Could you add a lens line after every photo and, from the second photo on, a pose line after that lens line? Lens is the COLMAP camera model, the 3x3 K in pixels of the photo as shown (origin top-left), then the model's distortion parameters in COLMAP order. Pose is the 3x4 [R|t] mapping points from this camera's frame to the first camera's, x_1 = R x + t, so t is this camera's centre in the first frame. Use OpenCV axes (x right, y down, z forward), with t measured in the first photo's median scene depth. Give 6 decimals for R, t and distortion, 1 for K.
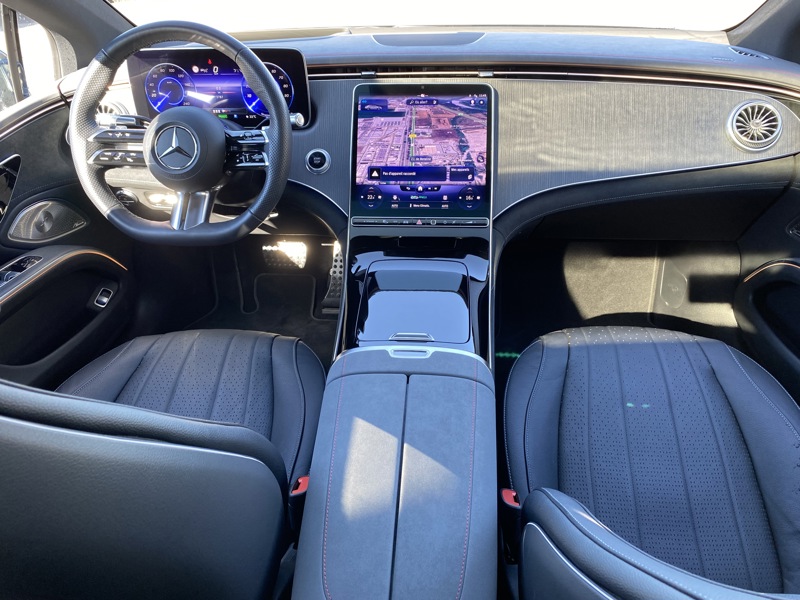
lens RADIAL K [[583.1, 0, 399.3], [0, 583.1, 302.3], [0, 0, 1]] dist [-0.007234, -0.009949]
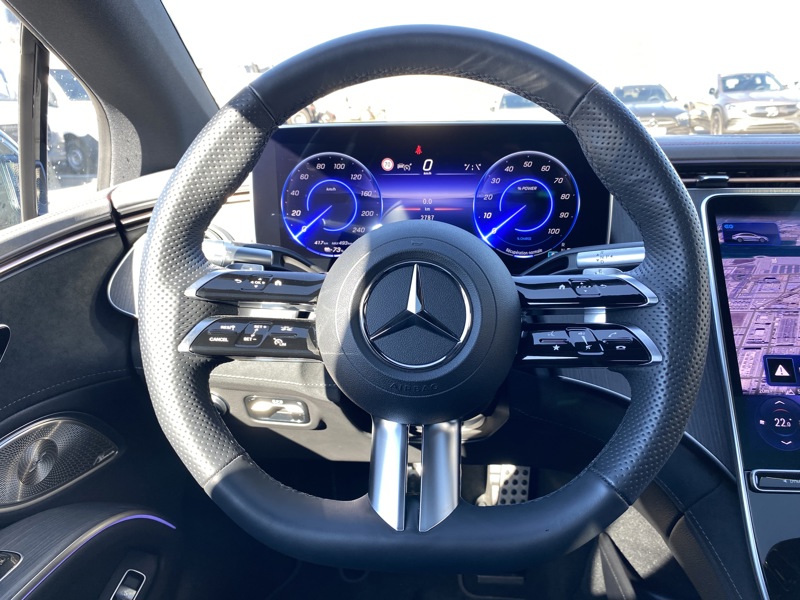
lens RADIAL K [[583.1, 0, 399.3], [0, 583.1, 302.3], [0, 0, 1]] dist [-0.007234, -0.009949]
pose [[0.999895, 0.006518, 0.012969, -0.349325], [-0.002766, 0.962690, -0.270592, -0.147297], [-0.014249, 0.270528, 0.962607, 0.545229]]
